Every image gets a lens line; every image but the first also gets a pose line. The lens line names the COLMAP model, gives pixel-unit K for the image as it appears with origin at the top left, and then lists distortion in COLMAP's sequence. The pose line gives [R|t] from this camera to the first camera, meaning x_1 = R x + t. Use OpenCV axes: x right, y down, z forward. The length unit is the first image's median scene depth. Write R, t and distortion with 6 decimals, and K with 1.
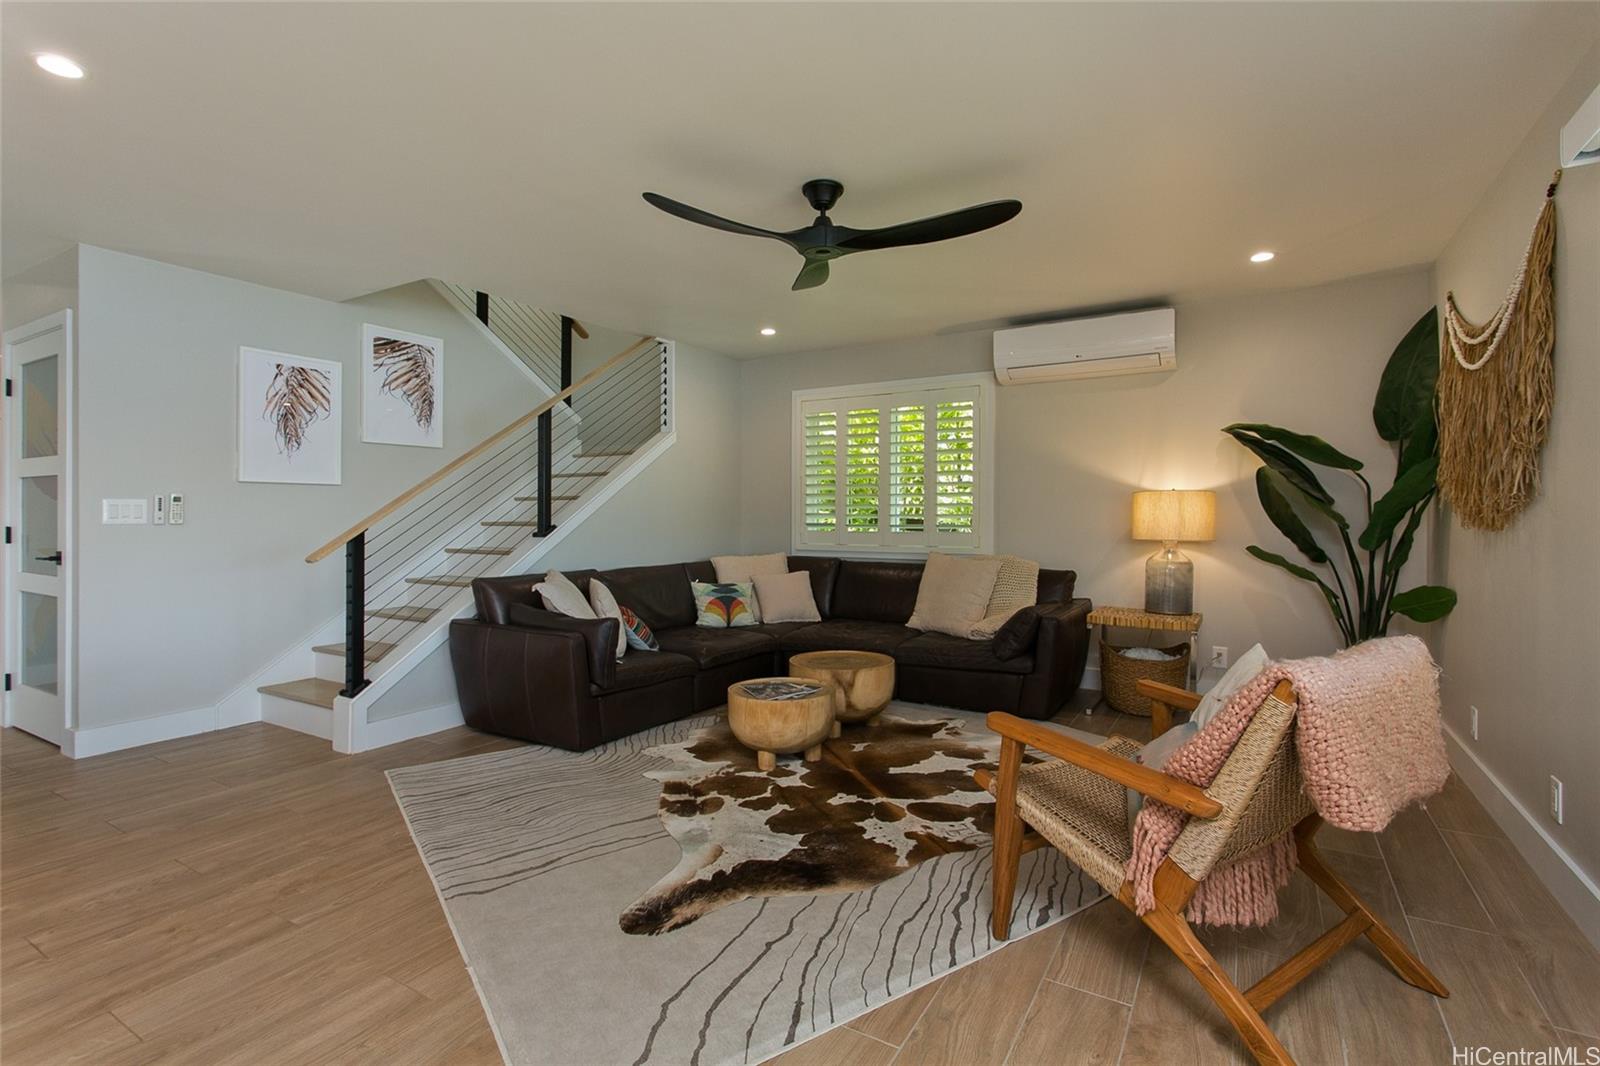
lens RADIAL K [[760.8, 0, 798.3], [0, 760.8, 504.5], [0, 0, 1]] dist [-0.011365, -0.000022]
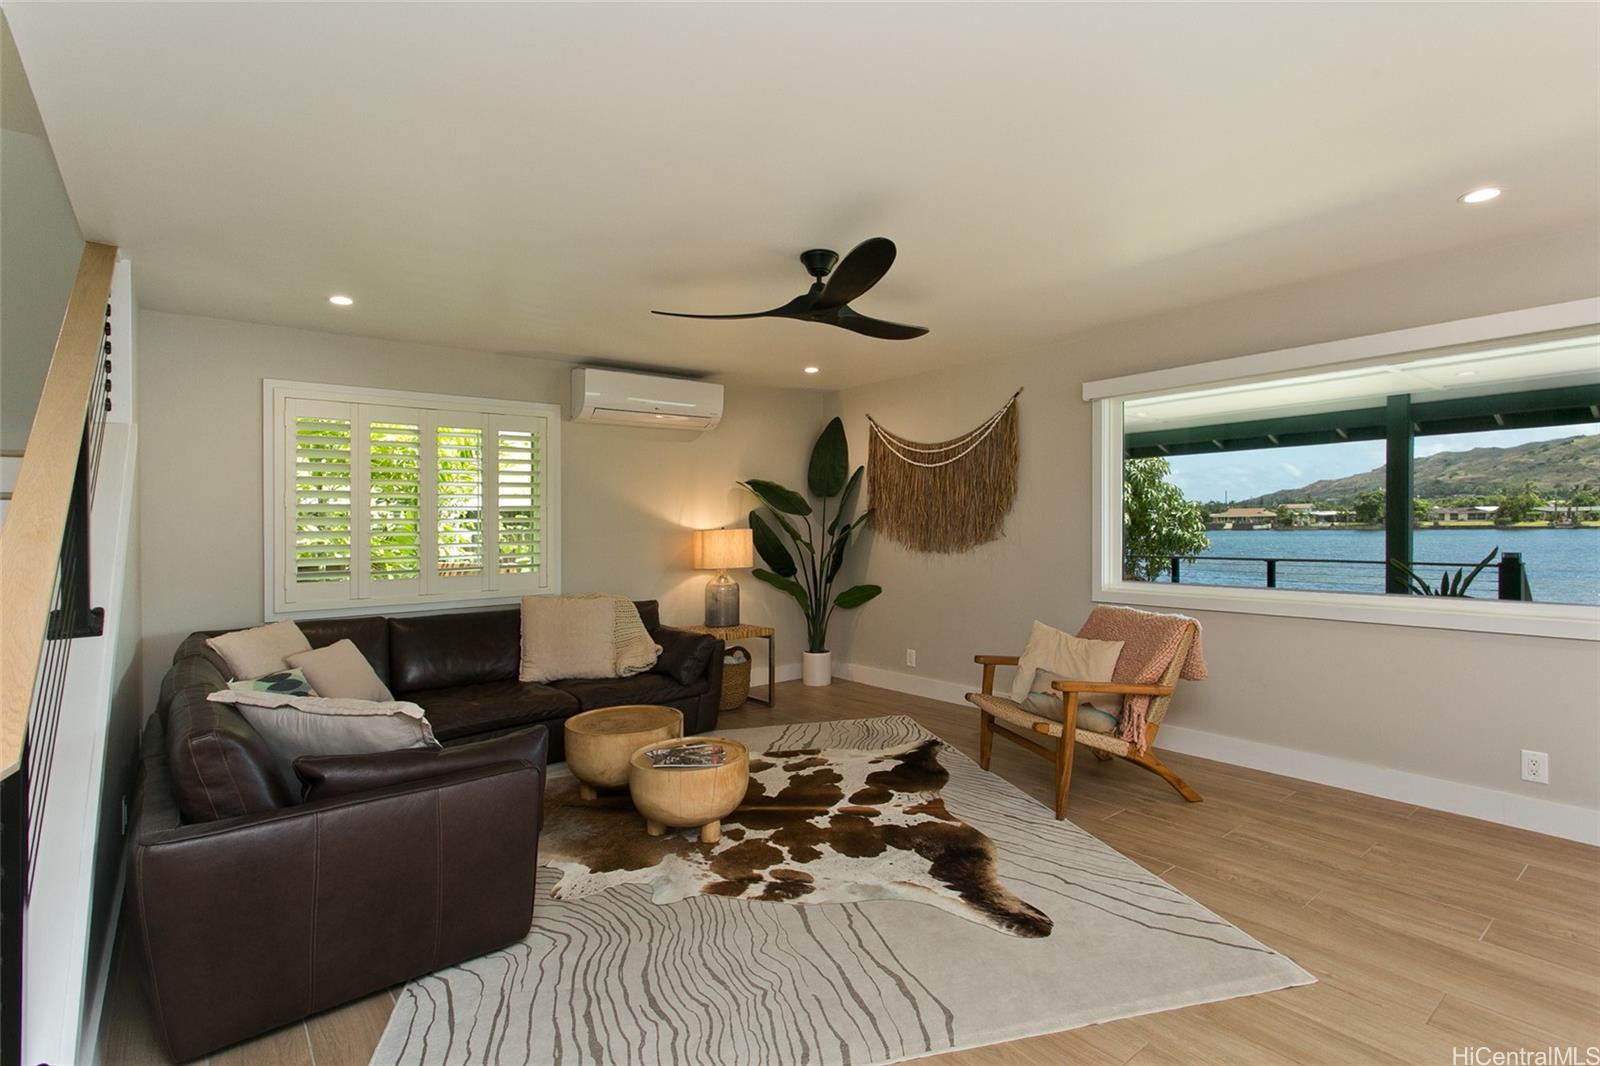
lens RADIAL K [[760.8, 0, 800.6], [0, 760.8, 531.1], [0, 0, 1]] dist [-0.011365, -0.000022]
pose [[0.347473, -0.011645, 0.937618, -0.968300], [0.004176, 0.999932, 0.010872, -0.042207], [-0.937681, 0.000138, 0.347498, 0.645779]]
